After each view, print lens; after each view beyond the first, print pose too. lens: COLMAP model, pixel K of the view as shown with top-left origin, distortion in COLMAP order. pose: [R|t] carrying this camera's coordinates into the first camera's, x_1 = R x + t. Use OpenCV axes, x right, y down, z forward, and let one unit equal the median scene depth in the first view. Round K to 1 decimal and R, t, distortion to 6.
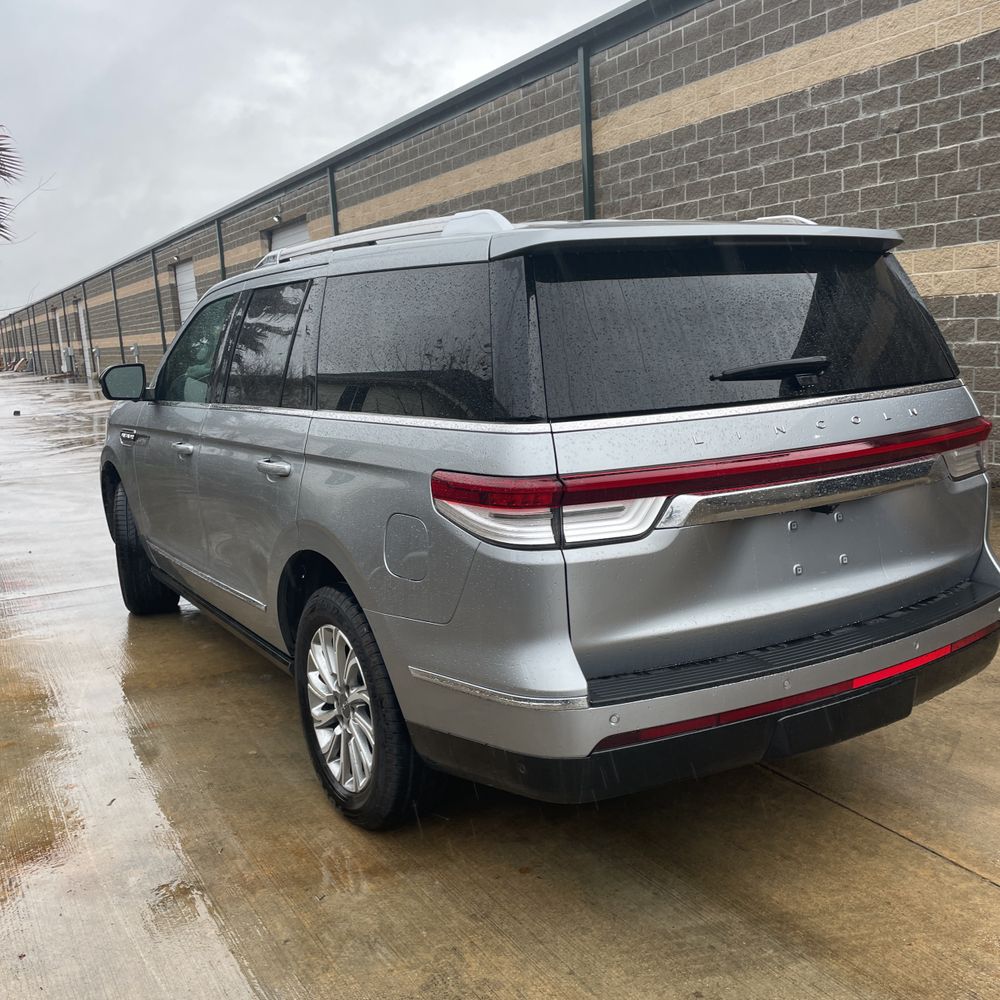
lens RADIAL K [[1007.7, 0, 504.5], [0, 1007.7, 505.4], [0, 0, 1]] dist [0.088955, -0.124606]
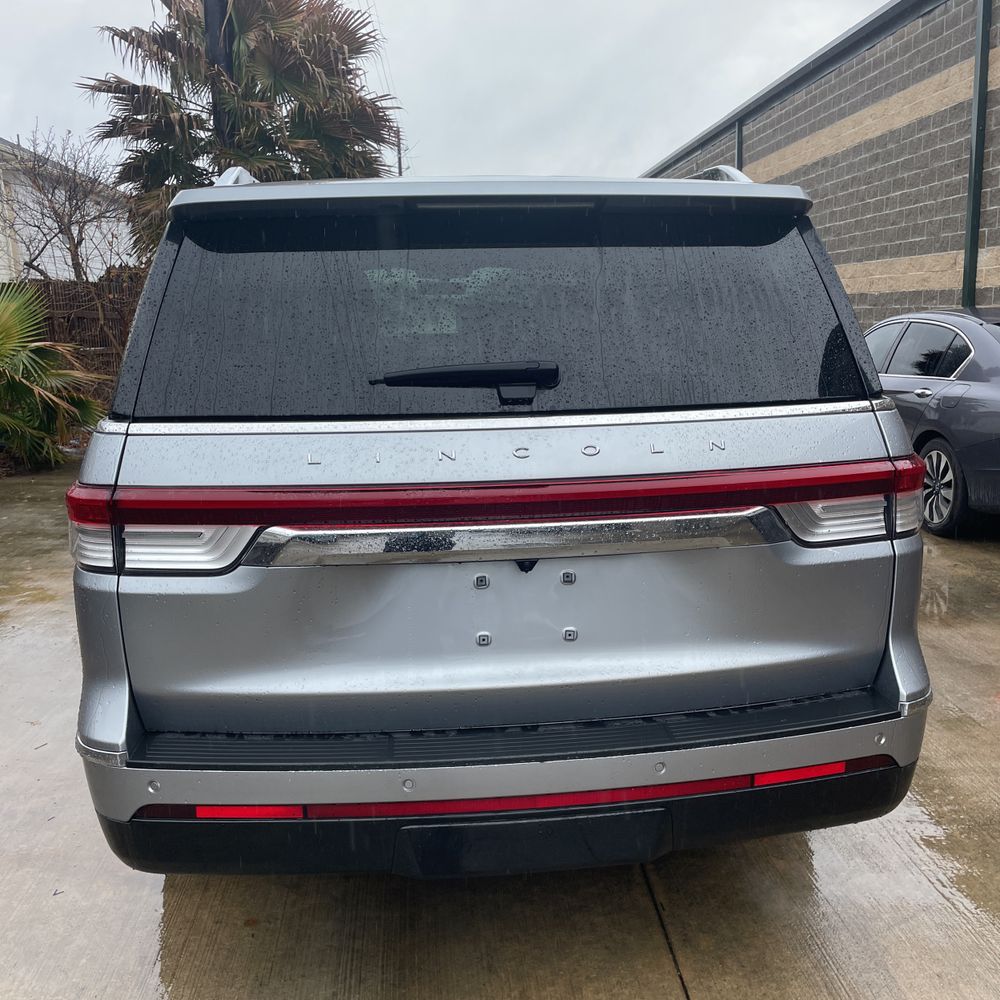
lens RADIAL K [[1009.0, 0, 495.7], [0, 1009.0, 513.6], [0, 0, 1]] dist [0.108961, -0.137157]
pose [[0.907900, 0.113121, -0.403635, 0.100780], [-0.095695, 0.993405, 0.063159, -0.013472], [0.408118, -0.018717, 0.912737, 0.052728]]
